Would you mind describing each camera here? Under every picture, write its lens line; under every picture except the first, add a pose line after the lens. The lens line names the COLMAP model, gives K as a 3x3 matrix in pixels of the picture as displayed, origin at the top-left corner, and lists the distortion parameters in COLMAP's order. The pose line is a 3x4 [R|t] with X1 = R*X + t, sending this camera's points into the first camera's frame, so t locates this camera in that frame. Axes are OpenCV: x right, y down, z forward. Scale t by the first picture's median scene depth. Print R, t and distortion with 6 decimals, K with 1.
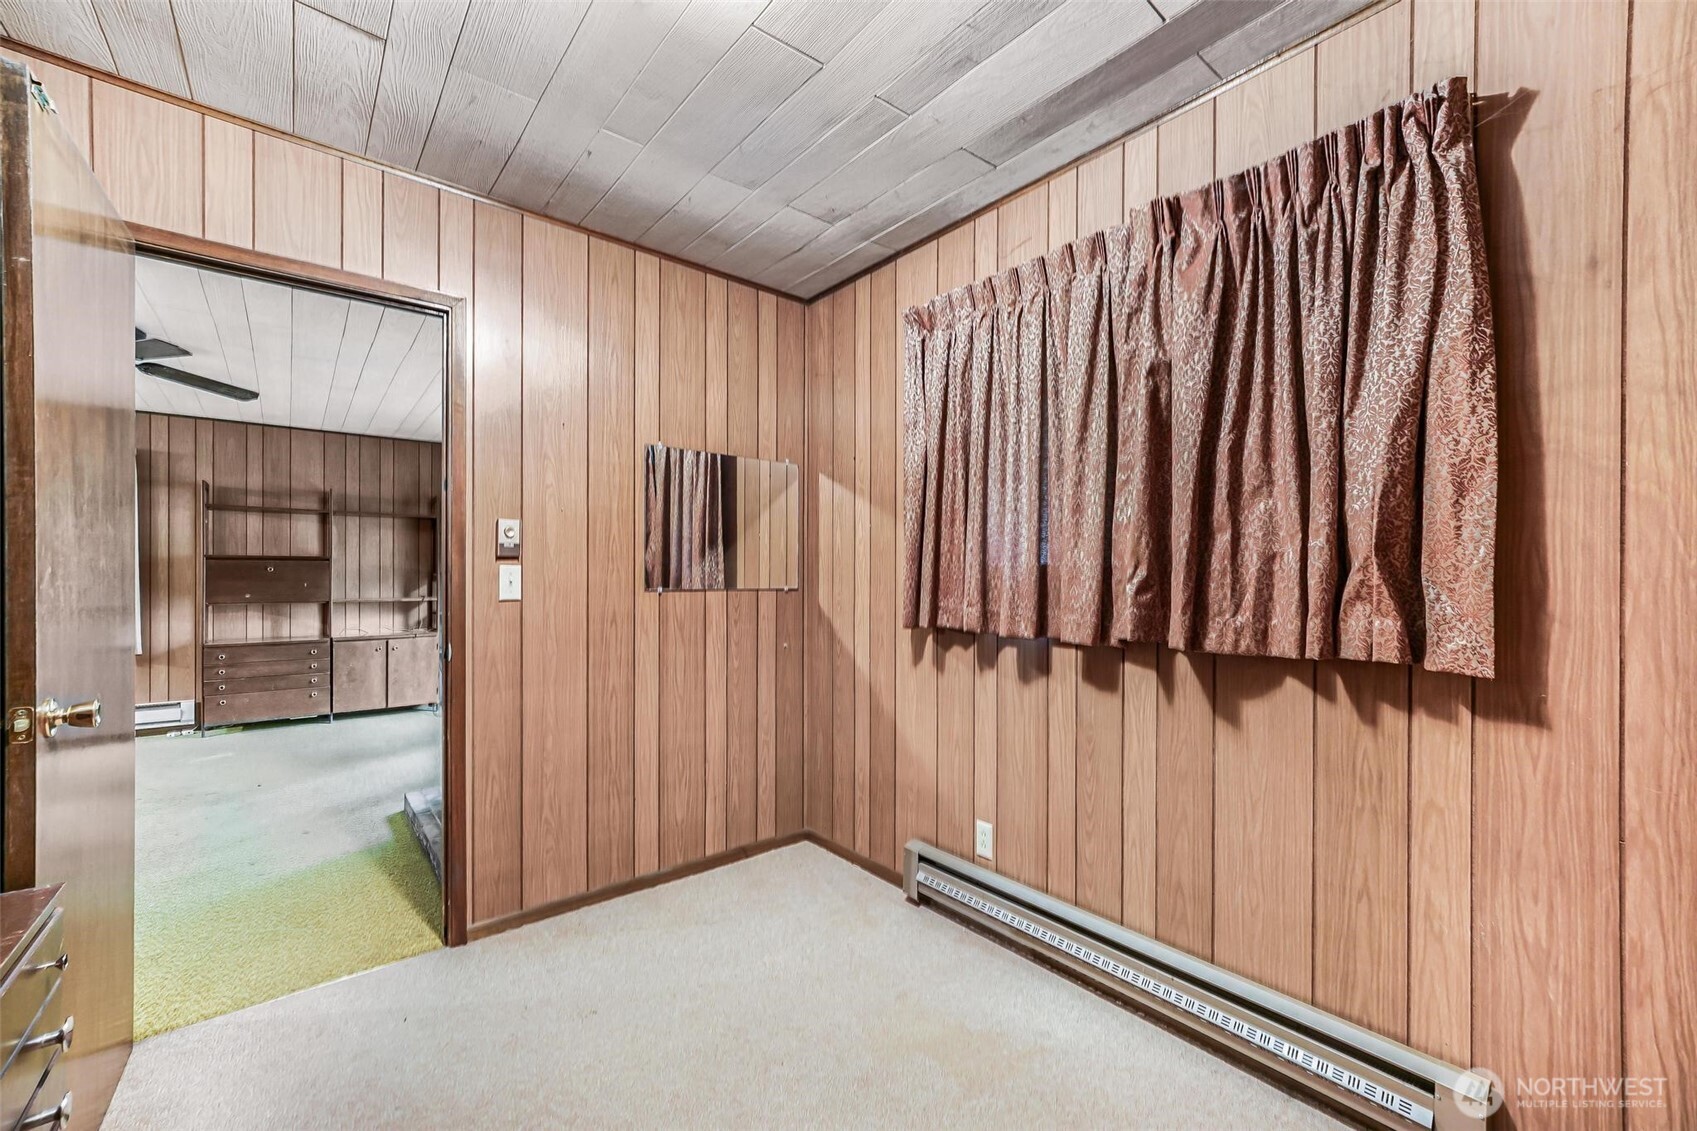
lens RADIAL K [[700.7, 0, 823.8], [0, 700.7, 580.2], [0, 0, 1]] dist [-0.000851, -0.000068]
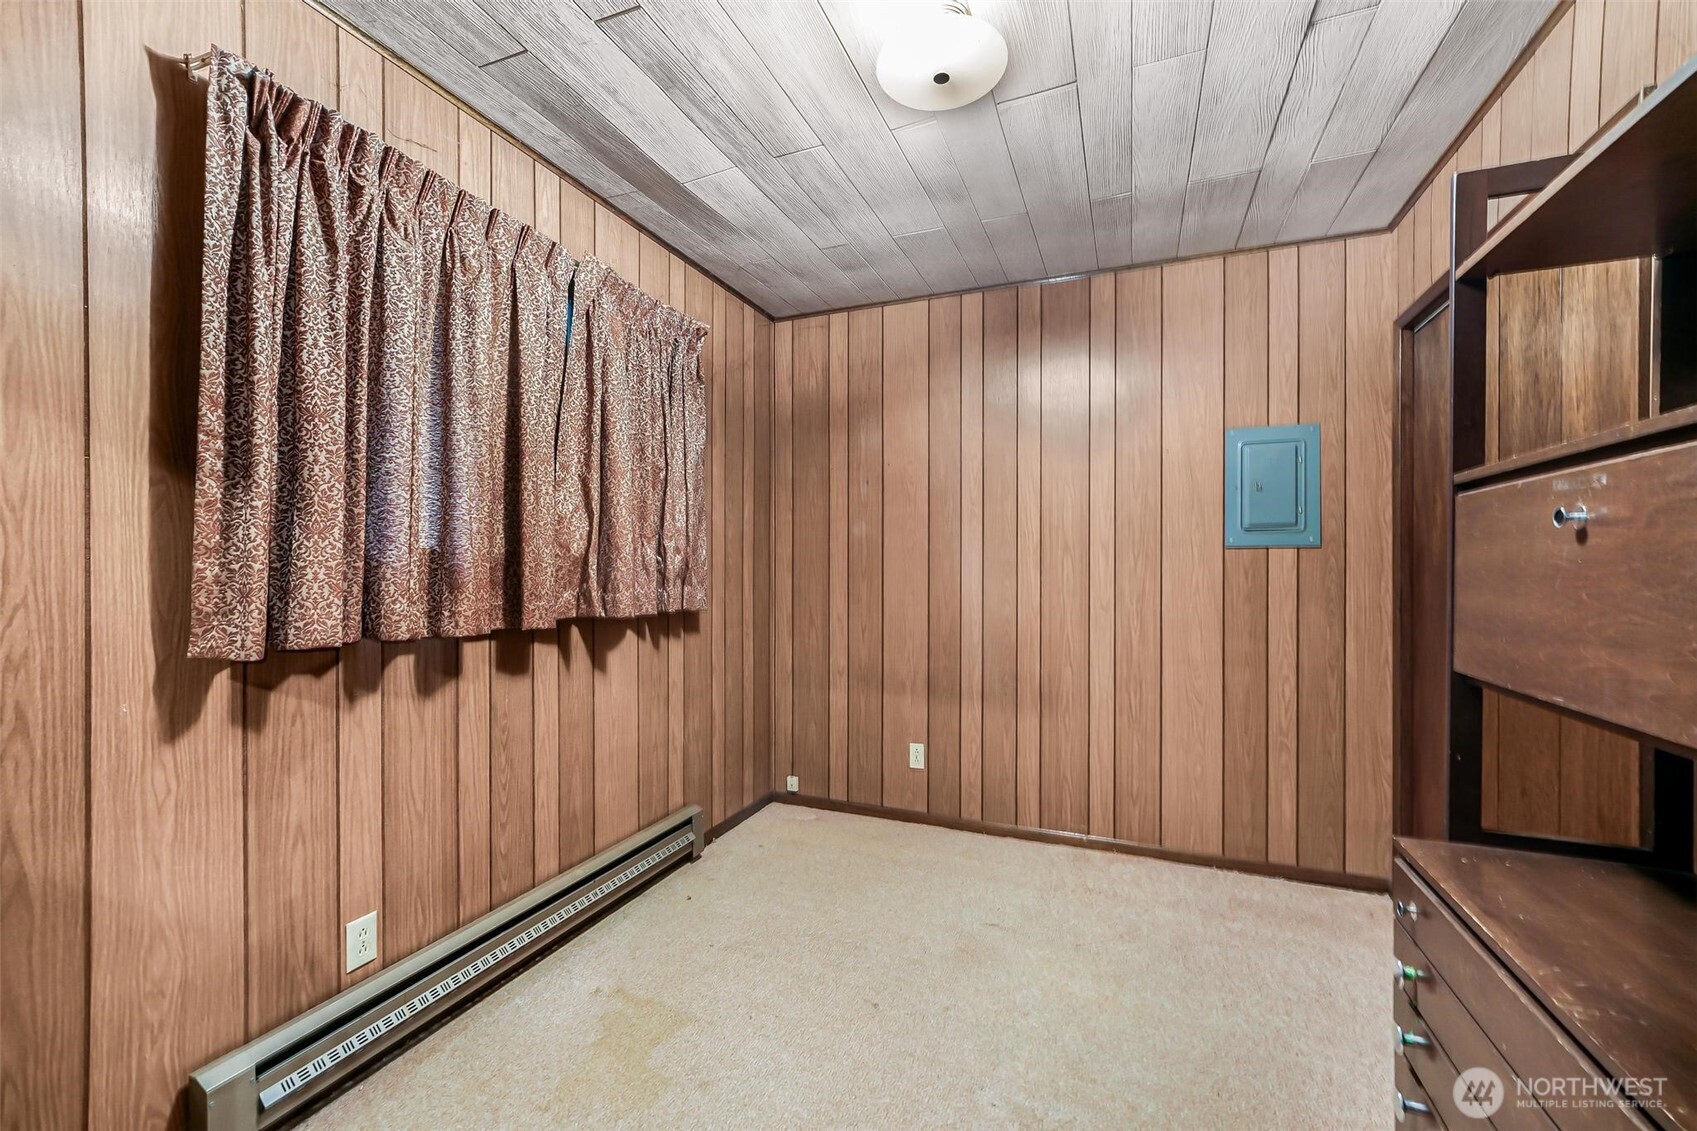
lens RADIAL K [[671.2, 0, 848.5], [0, 671.2, 565.5], [0, 0, 1]] dist [0.000126, 0.000066]
pose [[-0.498262, 0.002503, 0.867023, -0.667782], [0.006983, 0.999975, 0.001126, -0.001911], [-0.866999, 0.006616, -0.498267, 1.022899]]
